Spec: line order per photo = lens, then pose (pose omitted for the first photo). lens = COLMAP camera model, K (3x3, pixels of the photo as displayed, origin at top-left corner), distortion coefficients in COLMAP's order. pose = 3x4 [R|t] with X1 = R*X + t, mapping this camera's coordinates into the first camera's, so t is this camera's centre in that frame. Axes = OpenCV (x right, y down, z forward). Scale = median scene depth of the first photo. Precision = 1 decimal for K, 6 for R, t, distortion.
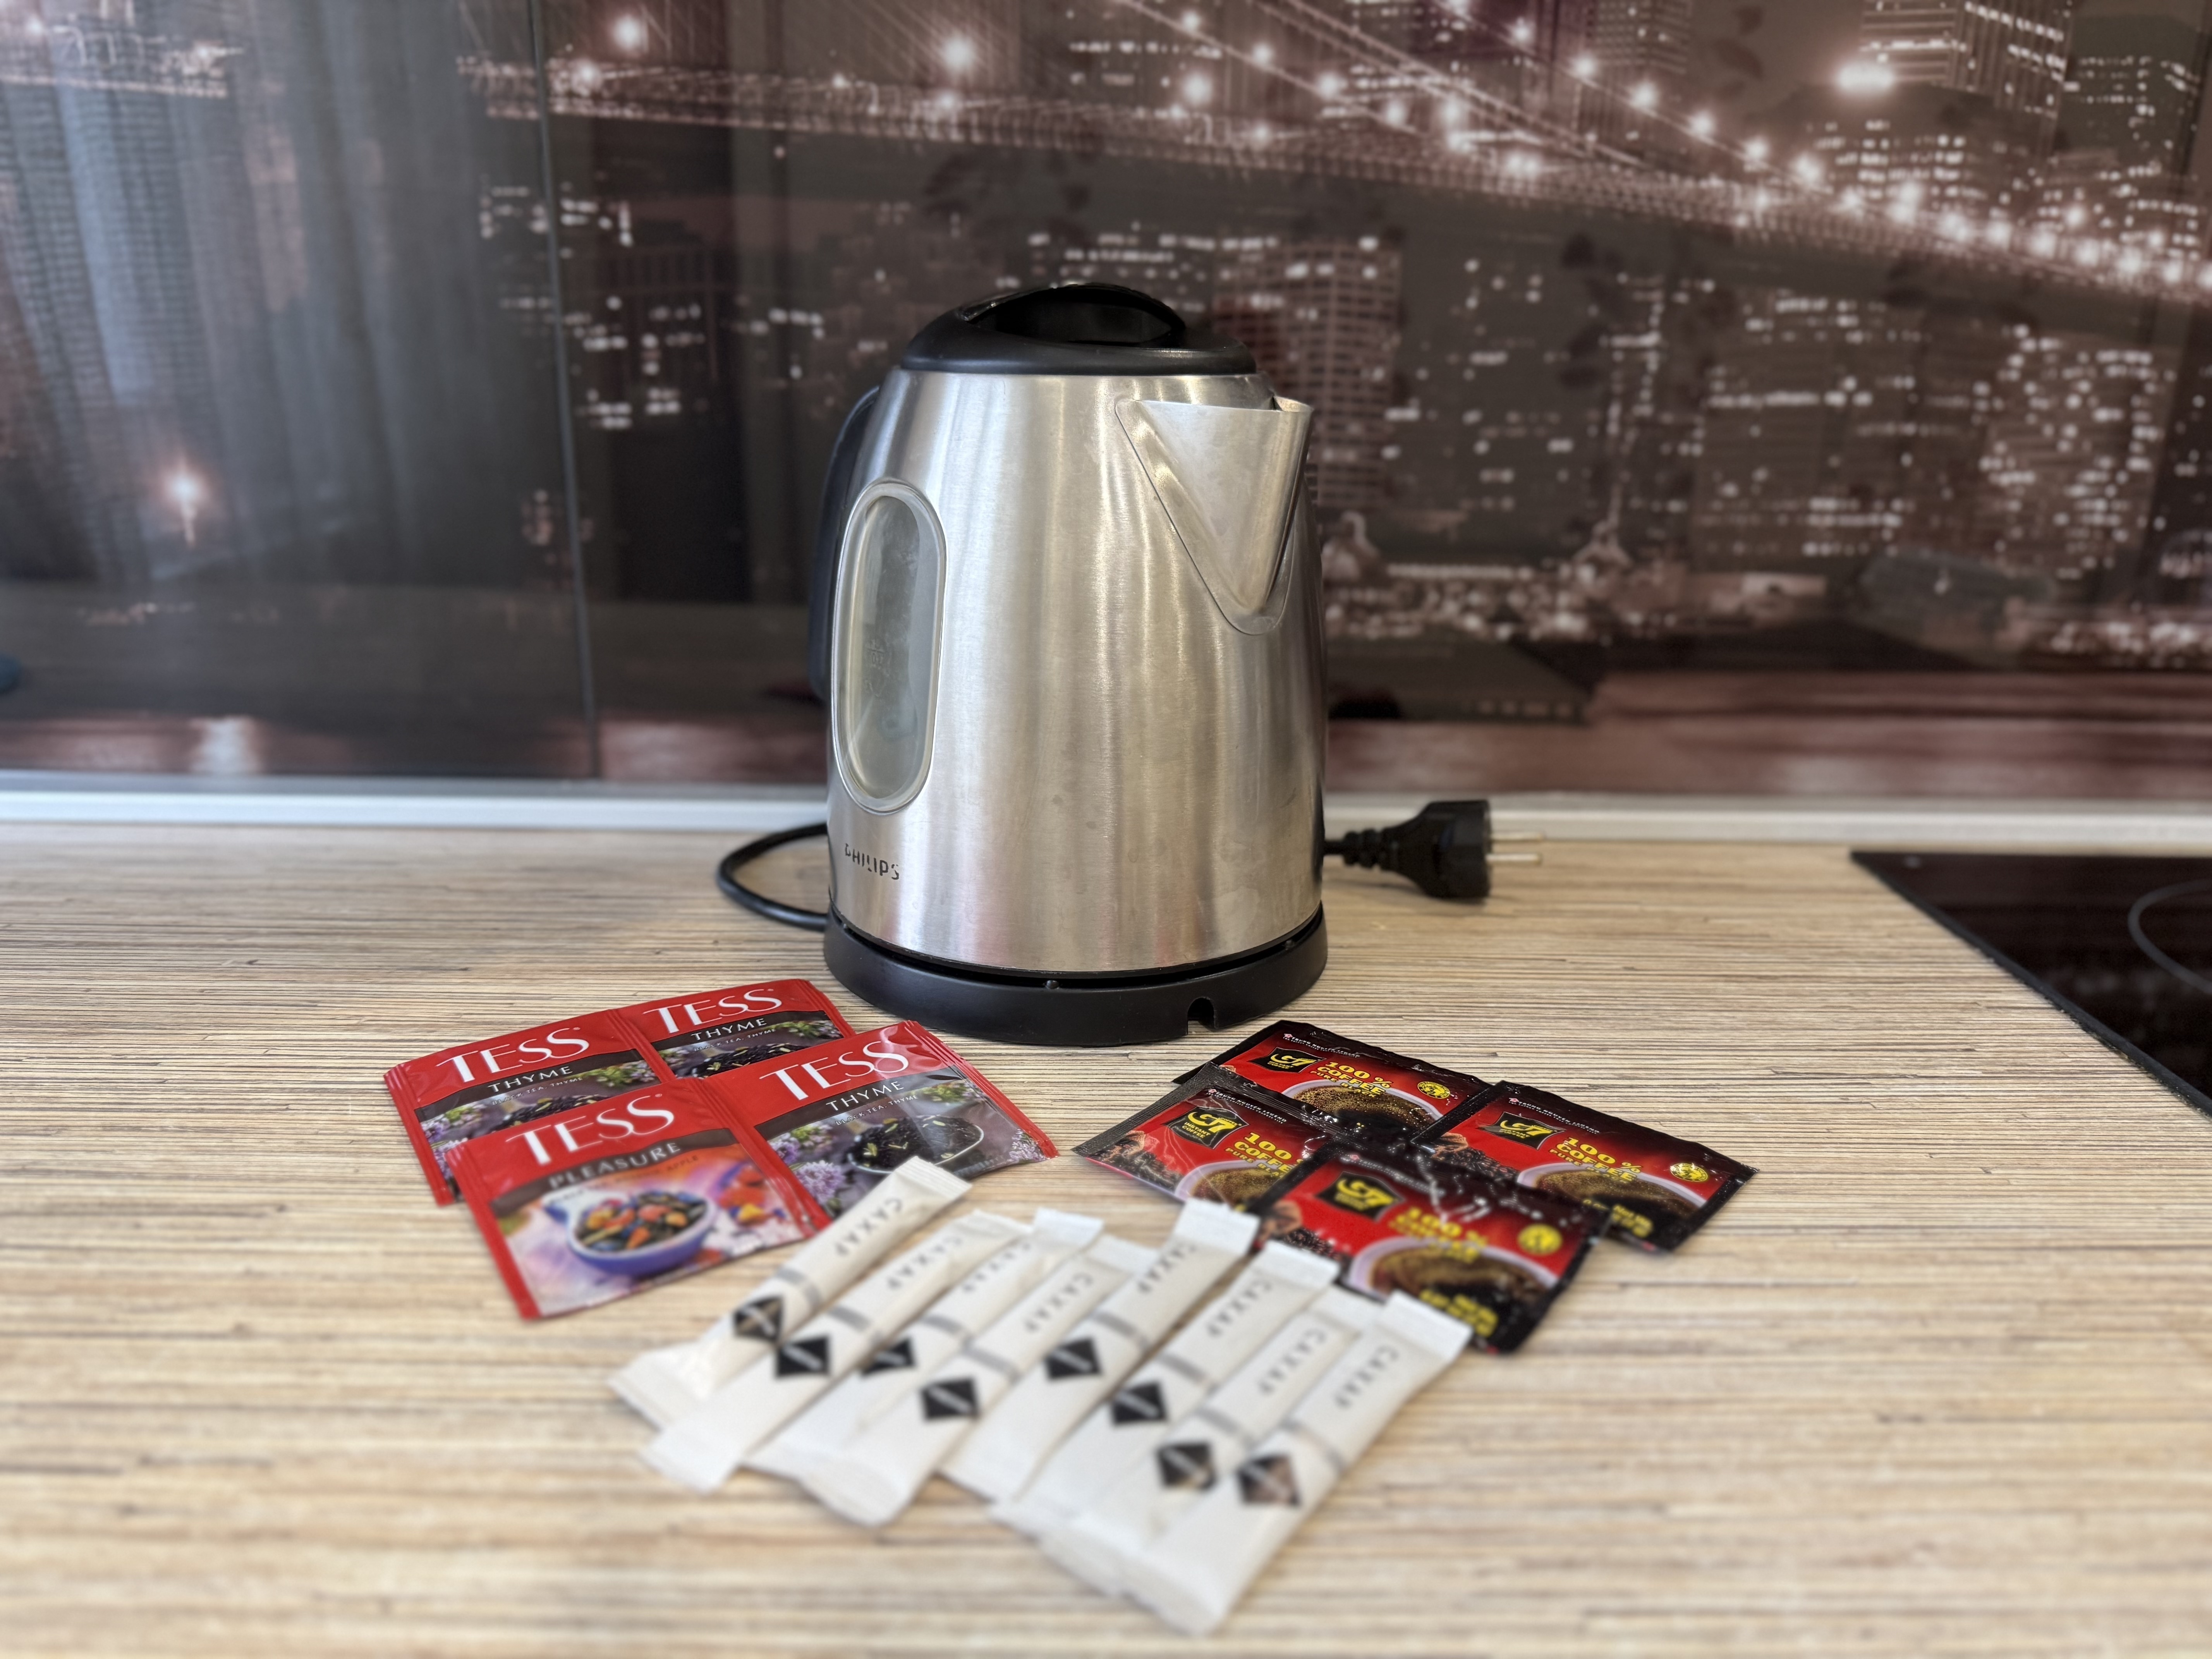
lens RADIAL K [[1610.4, 0, 1092.7], [0, 1610.4, 843.6], [0, 0, 1]] dist [-0.018405, -0.008890]
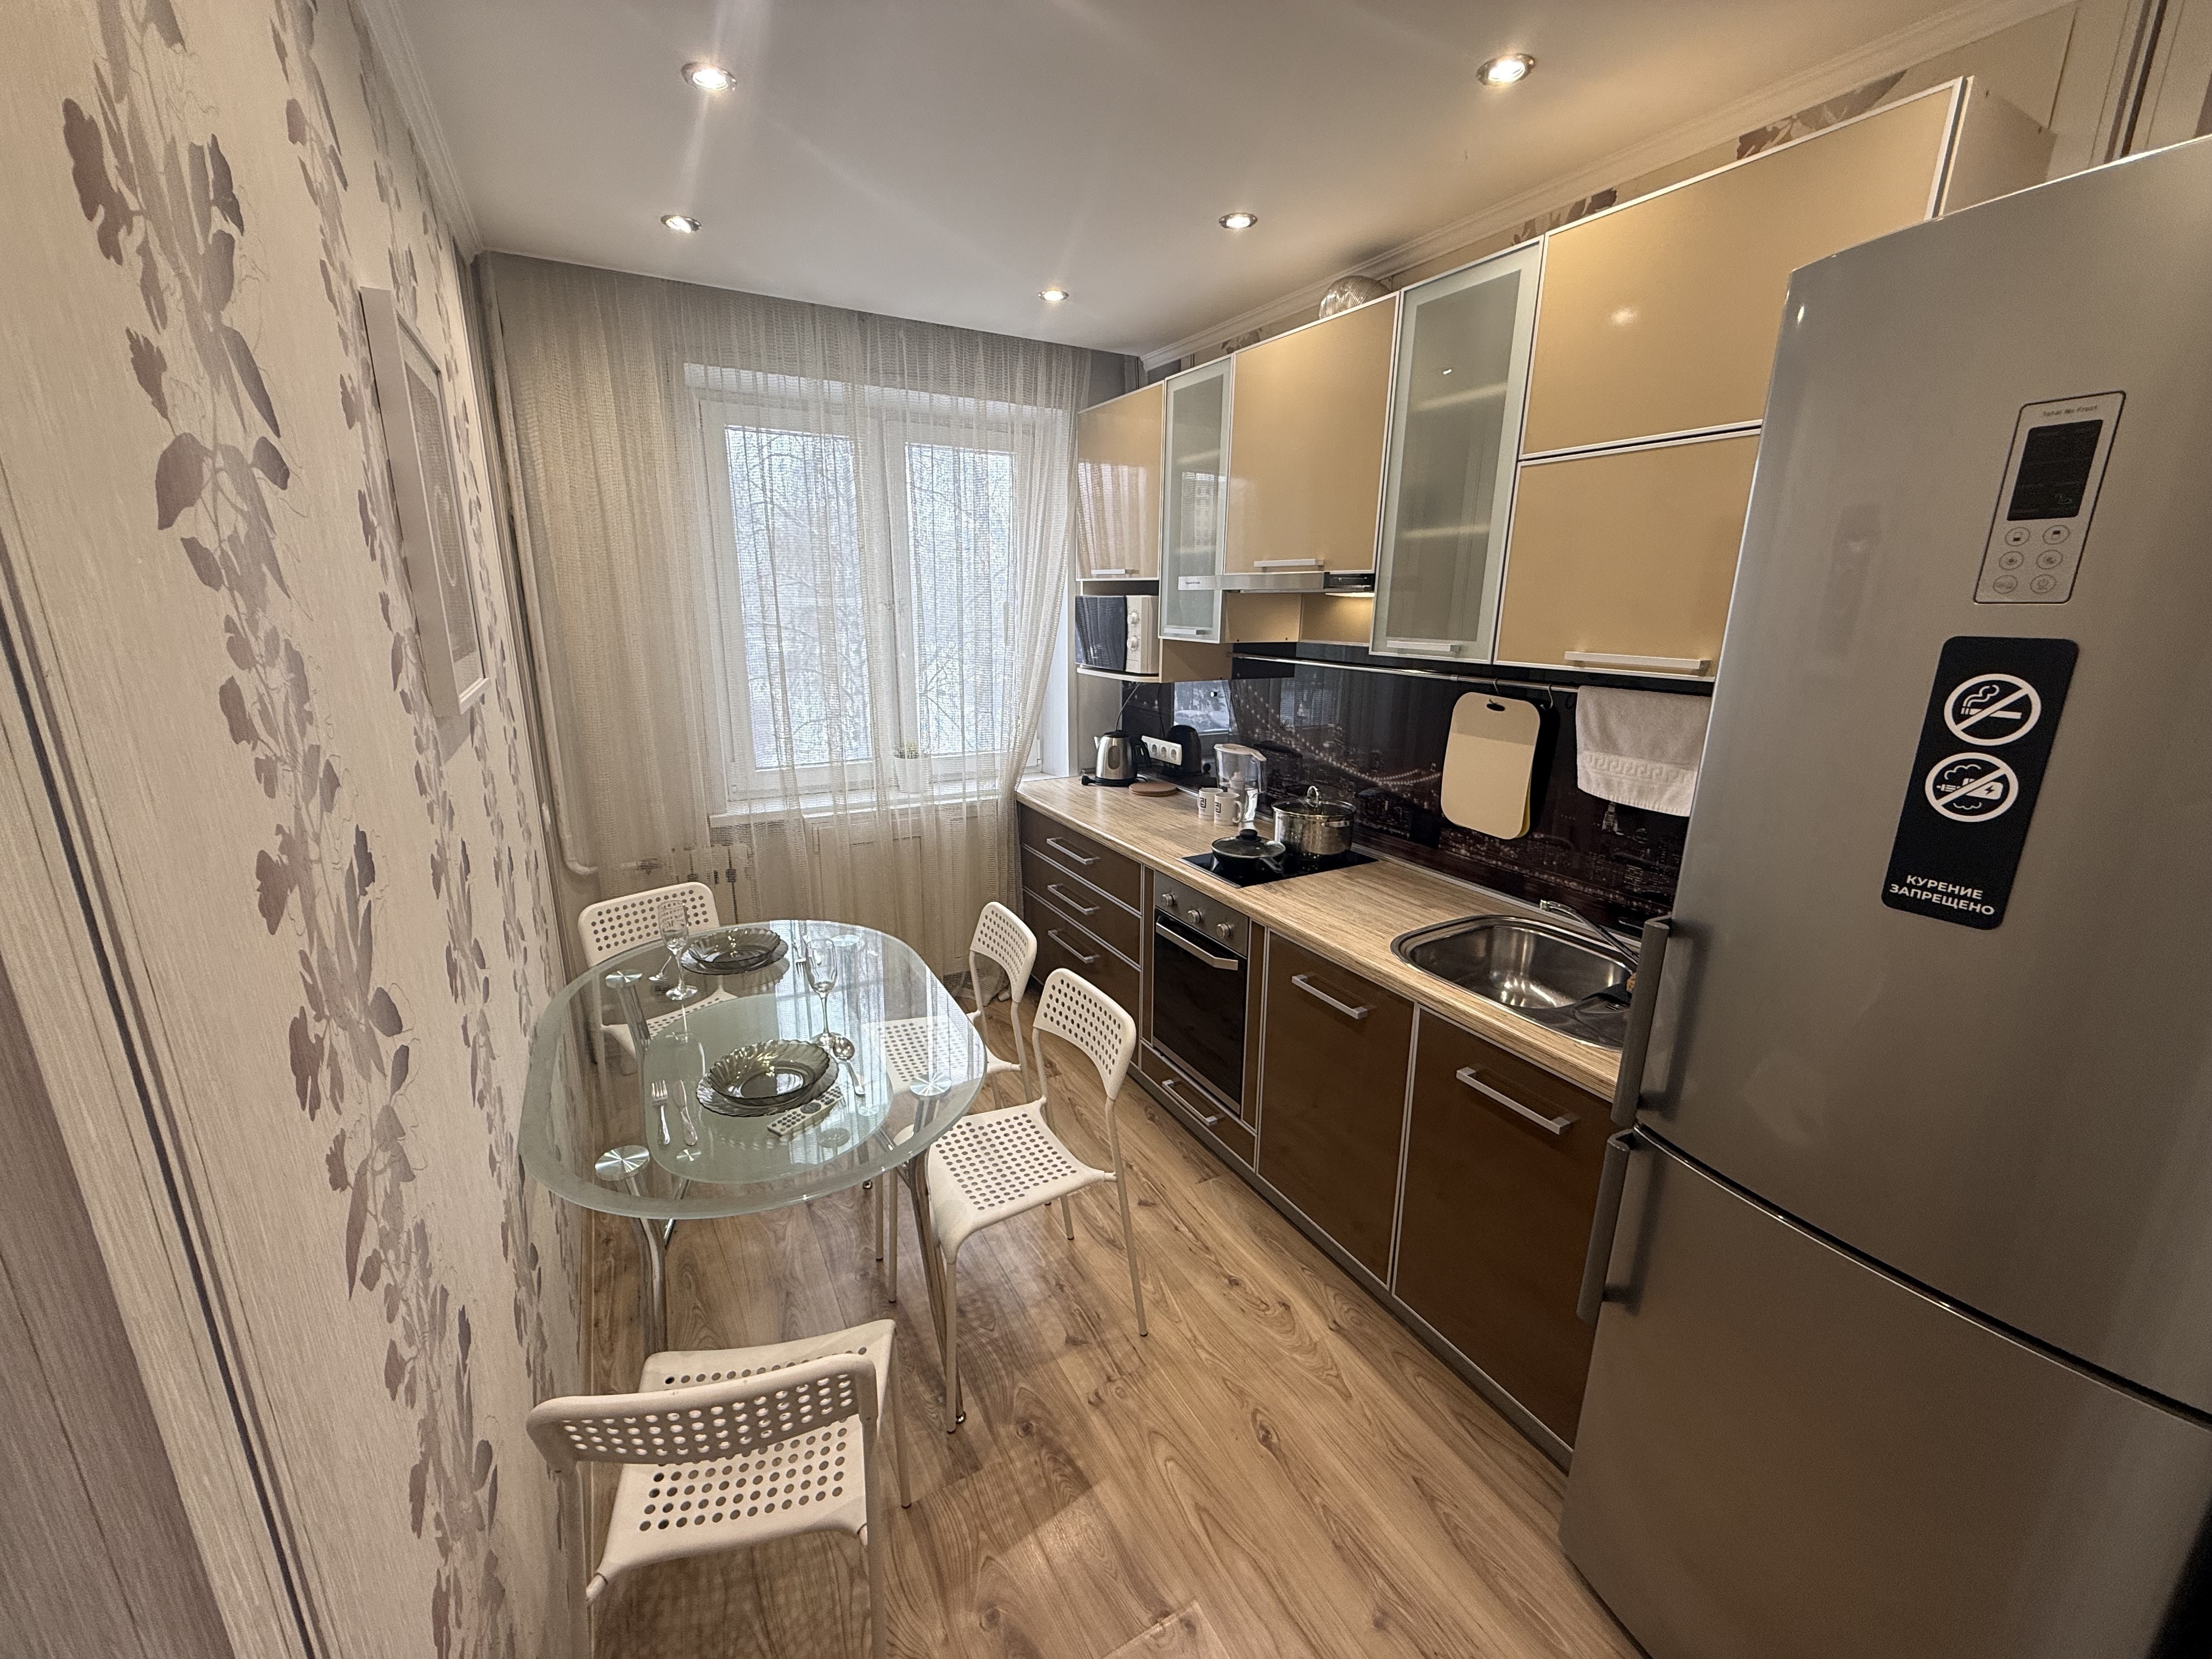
lens RADIAL K [[880.9, 0, 1093.4], [0, 880.9, 833.5], [0, 0, 1]] dist [0.000591, -0.000303]
pose [[0.468161, 0.215241, -0.857028, 3.913216], [-0.268377, 0.958700, 0.094172, -0.140591], [0.841902, 0.185919, 0.506591, -2.249021]]
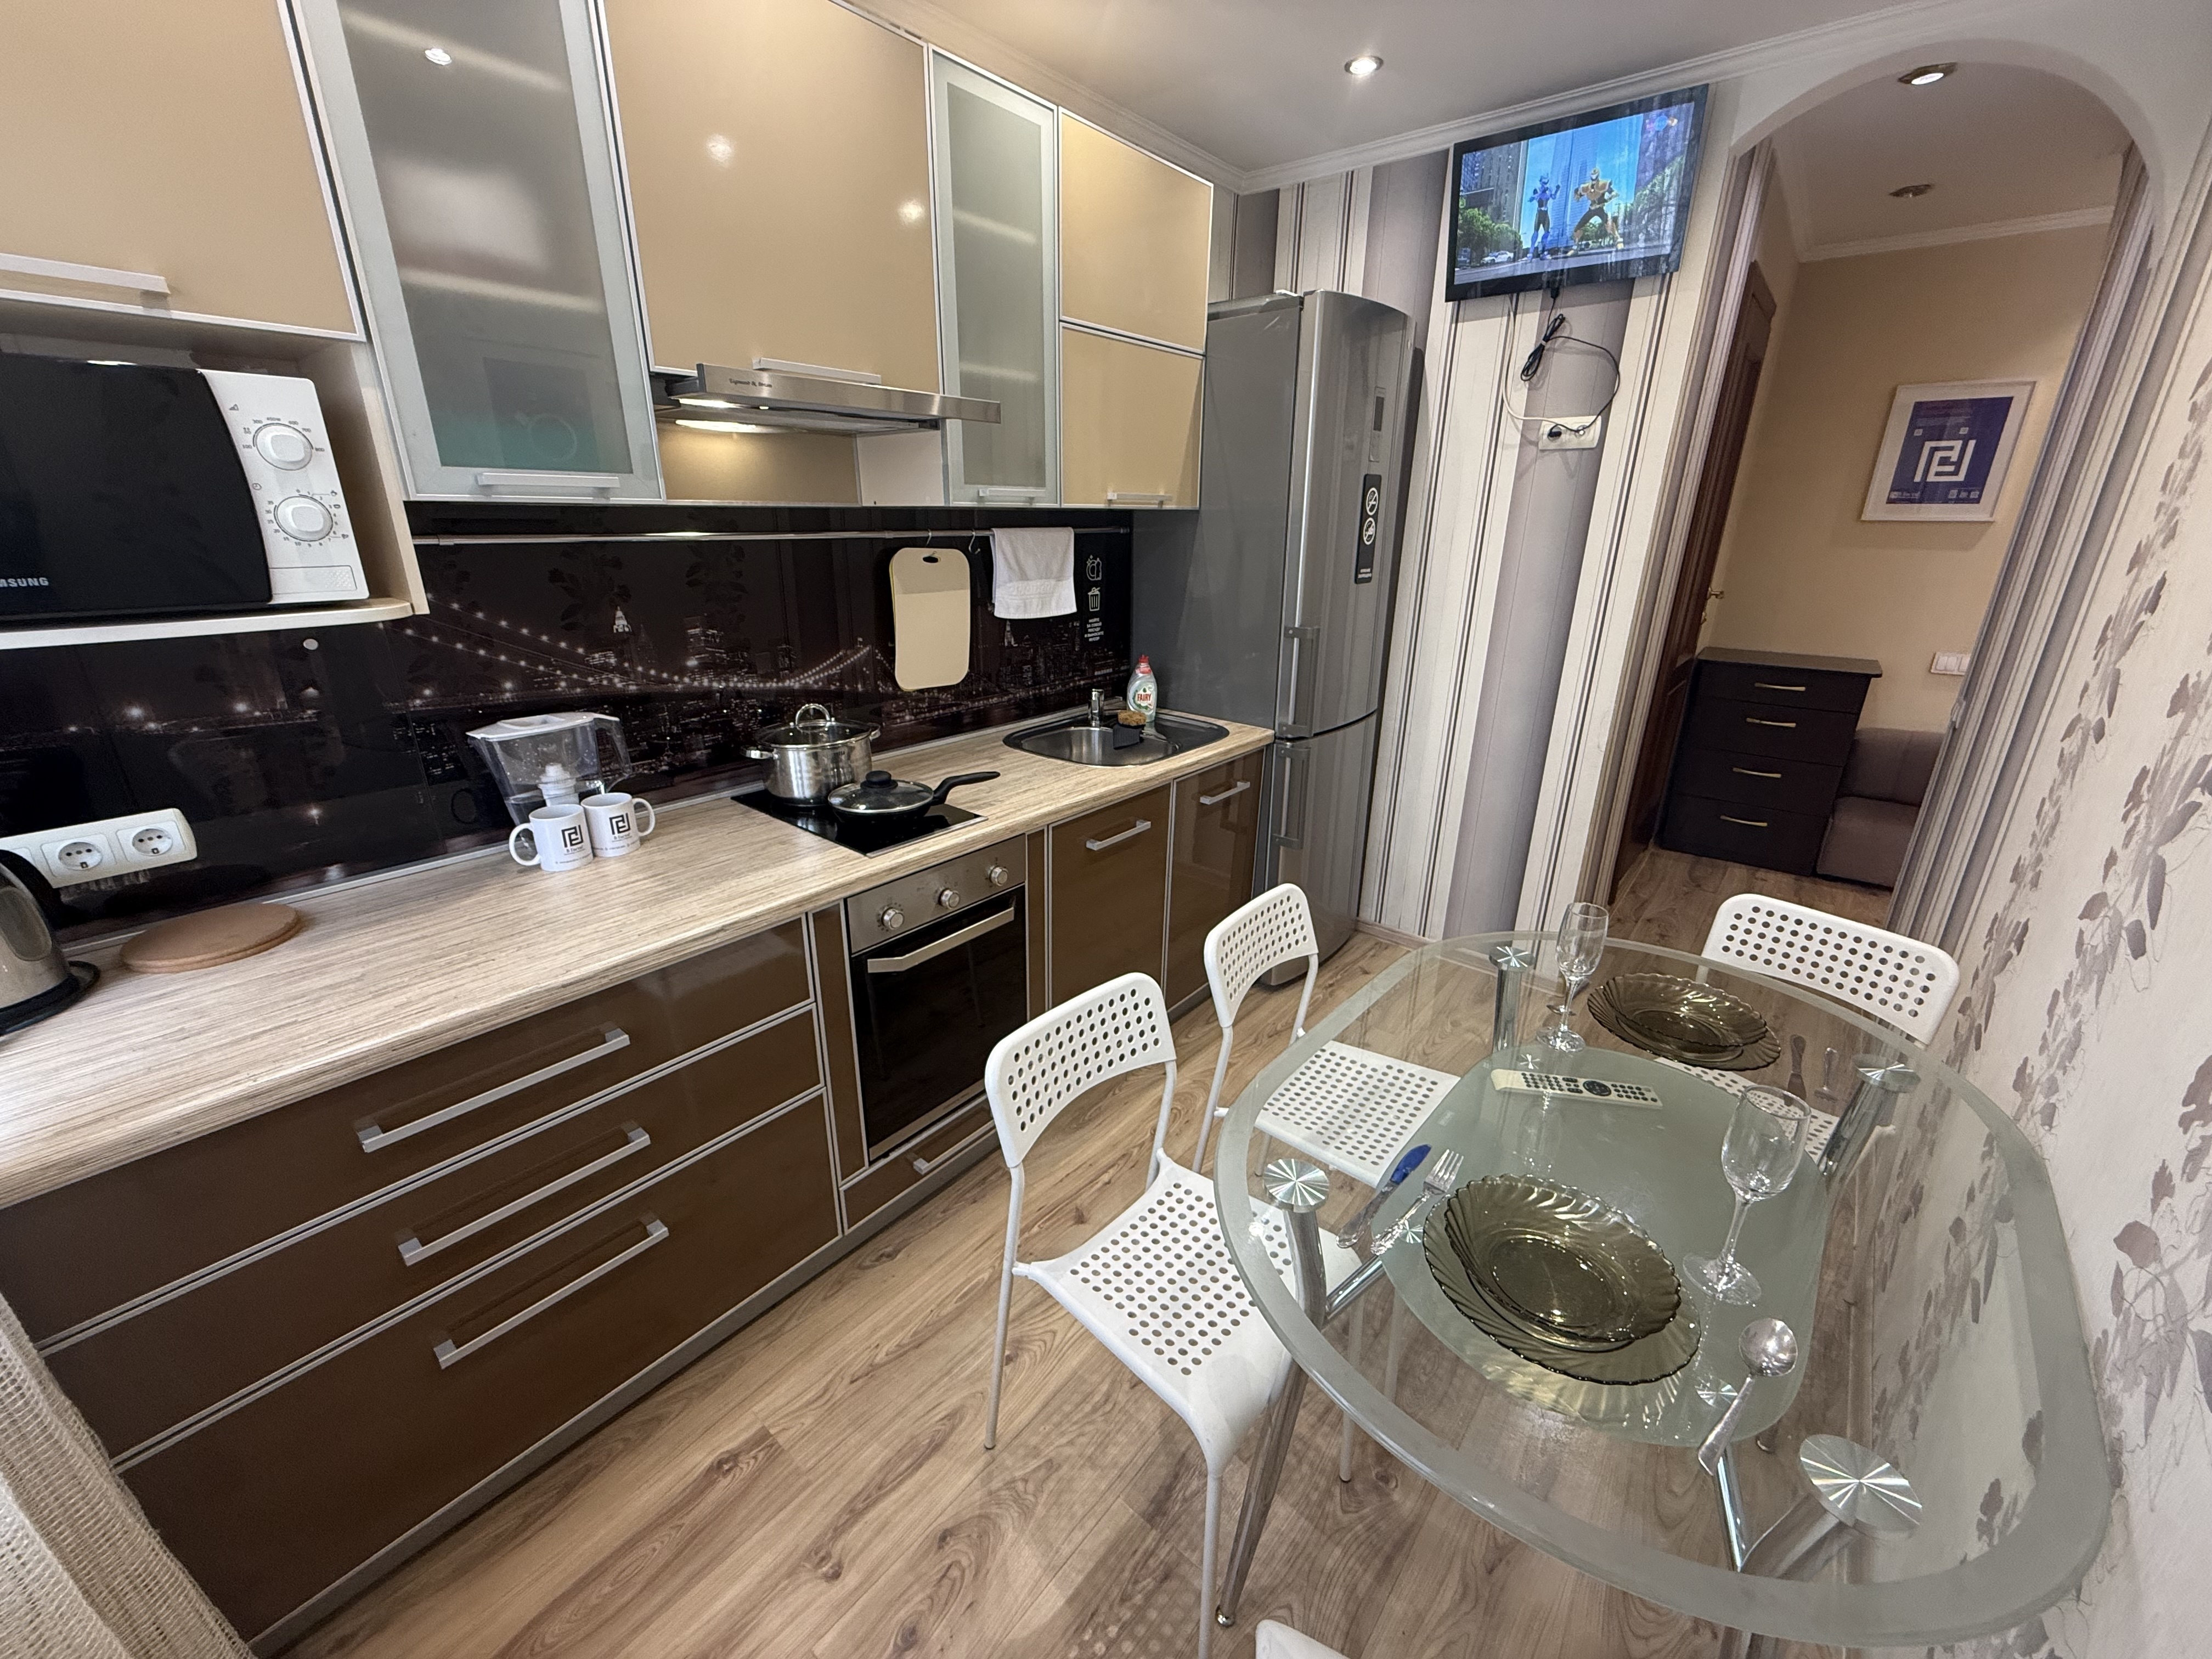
lens RADIAL K [[880.9, 0, 1103.0], [0, 880.9, 833.1], [0, 0, 1]] dist [0.000591, -0.000303]
pose [[0.646411, -0.273888, 0.712136, -0.927827], [0.235496, 0.959399, 0.155225, -0.050146], [-0.725737, 0.067366, 0.684666, -2.078065]]
